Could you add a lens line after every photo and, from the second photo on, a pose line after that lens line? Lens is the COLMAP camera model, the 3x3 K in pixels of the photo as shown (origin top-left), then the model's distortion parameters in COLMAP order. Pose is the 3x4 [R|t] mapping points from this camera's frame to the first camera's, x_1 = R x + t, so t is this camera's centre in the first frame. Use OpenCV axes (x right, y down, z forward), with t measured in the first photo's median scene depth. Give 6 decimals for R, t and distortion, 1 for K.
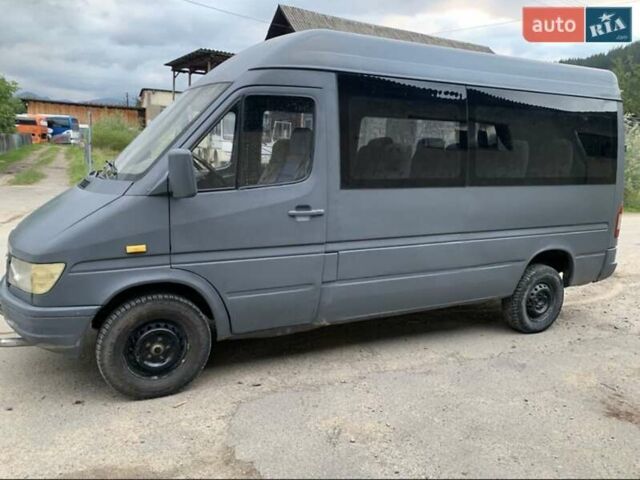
lens RADIAL K [[479.9, 0, 321.9], [0, 479.9, 246.7], [0, 0, 1]] dist [0.027976, 0.000038]
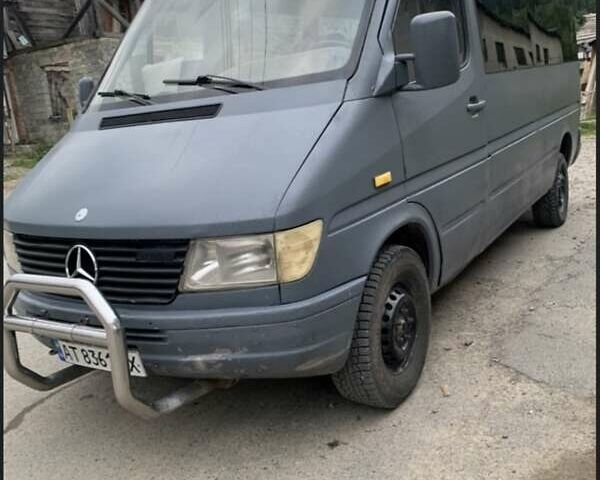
lens RADIAL K [[580.8, 0, 306.1], [0, 580.8, 241.0], [0, 0, 1]] dist [0.131774, -0.232956]
pose [[0.849155, -0.251807, 0.464251, -0.875978], [0.246689, 0.966347, 0.072924, 0.002412], [-0.466991, 0.052602, 0.882696, 0.352857]]
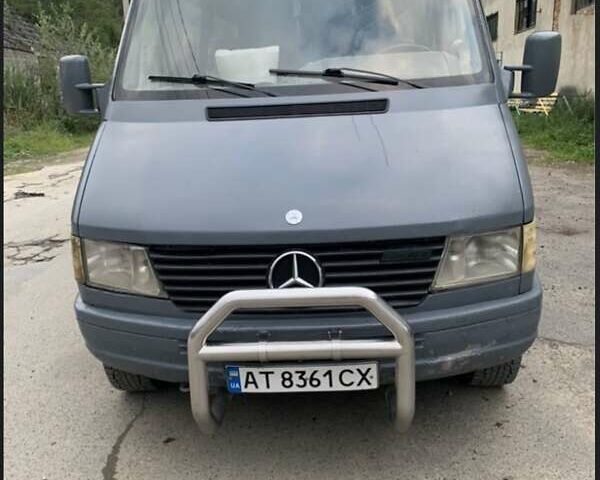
lens RADIAL K [[580.8, 0, 306.1], [0, 580.8, 241.0], [0, 0, 1]] dist [0.131774, -0.232956]
pose [[0.499931, -0.282323, 0.818757, -1.313900], [0.236390, 0.953961, 0.184605, -0.143039], [-0.833180, 0.101256, 0.543653, 0.803052]]
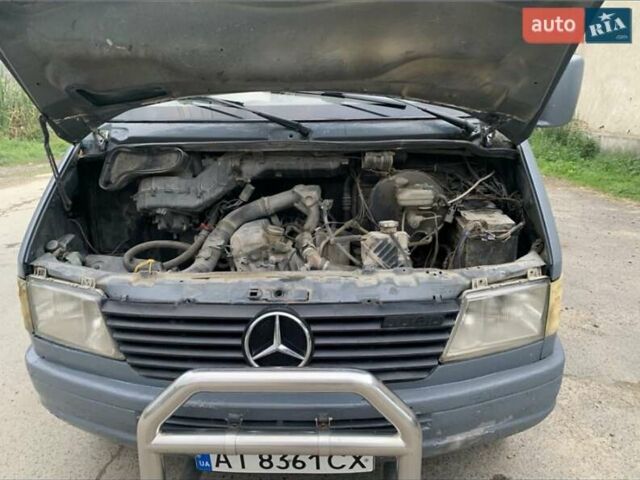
lens RADIAL K [[479.9, 0, 321.9], [0, 479.9, 246.7], [0, 0, 1]] dist [0.027976, 0.000038]
pose [[0.492419, -0.298884, 0.817430, -1.101532], [0.207551, 0.952417, 0.223212, -0.161535], [-0.845249, 0.059745, 0.531022, 0.902753]]
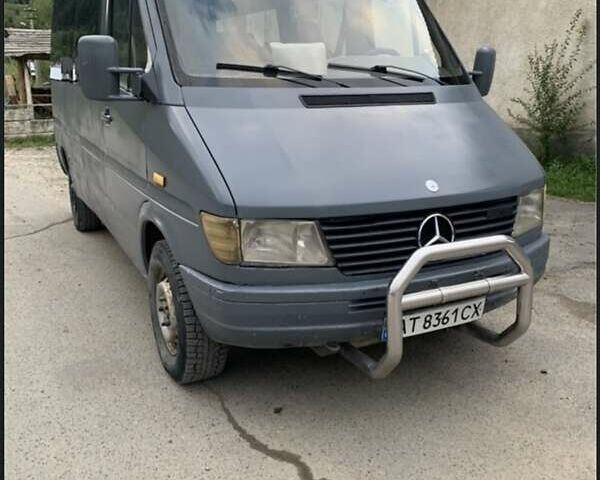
lens RADIAL K [[580.8, 0, 306.1], [0, 580.8, 241.0], [0, 0, 1]] dist [0.131774, -0.232956]
pose [[0.014698, -0.302152, 0.953147, -1.573825], [0.203830, 0.934138, 0.292983, -0.254144], [-0.978896, 0.189973, 0.075317, 1.308217]]
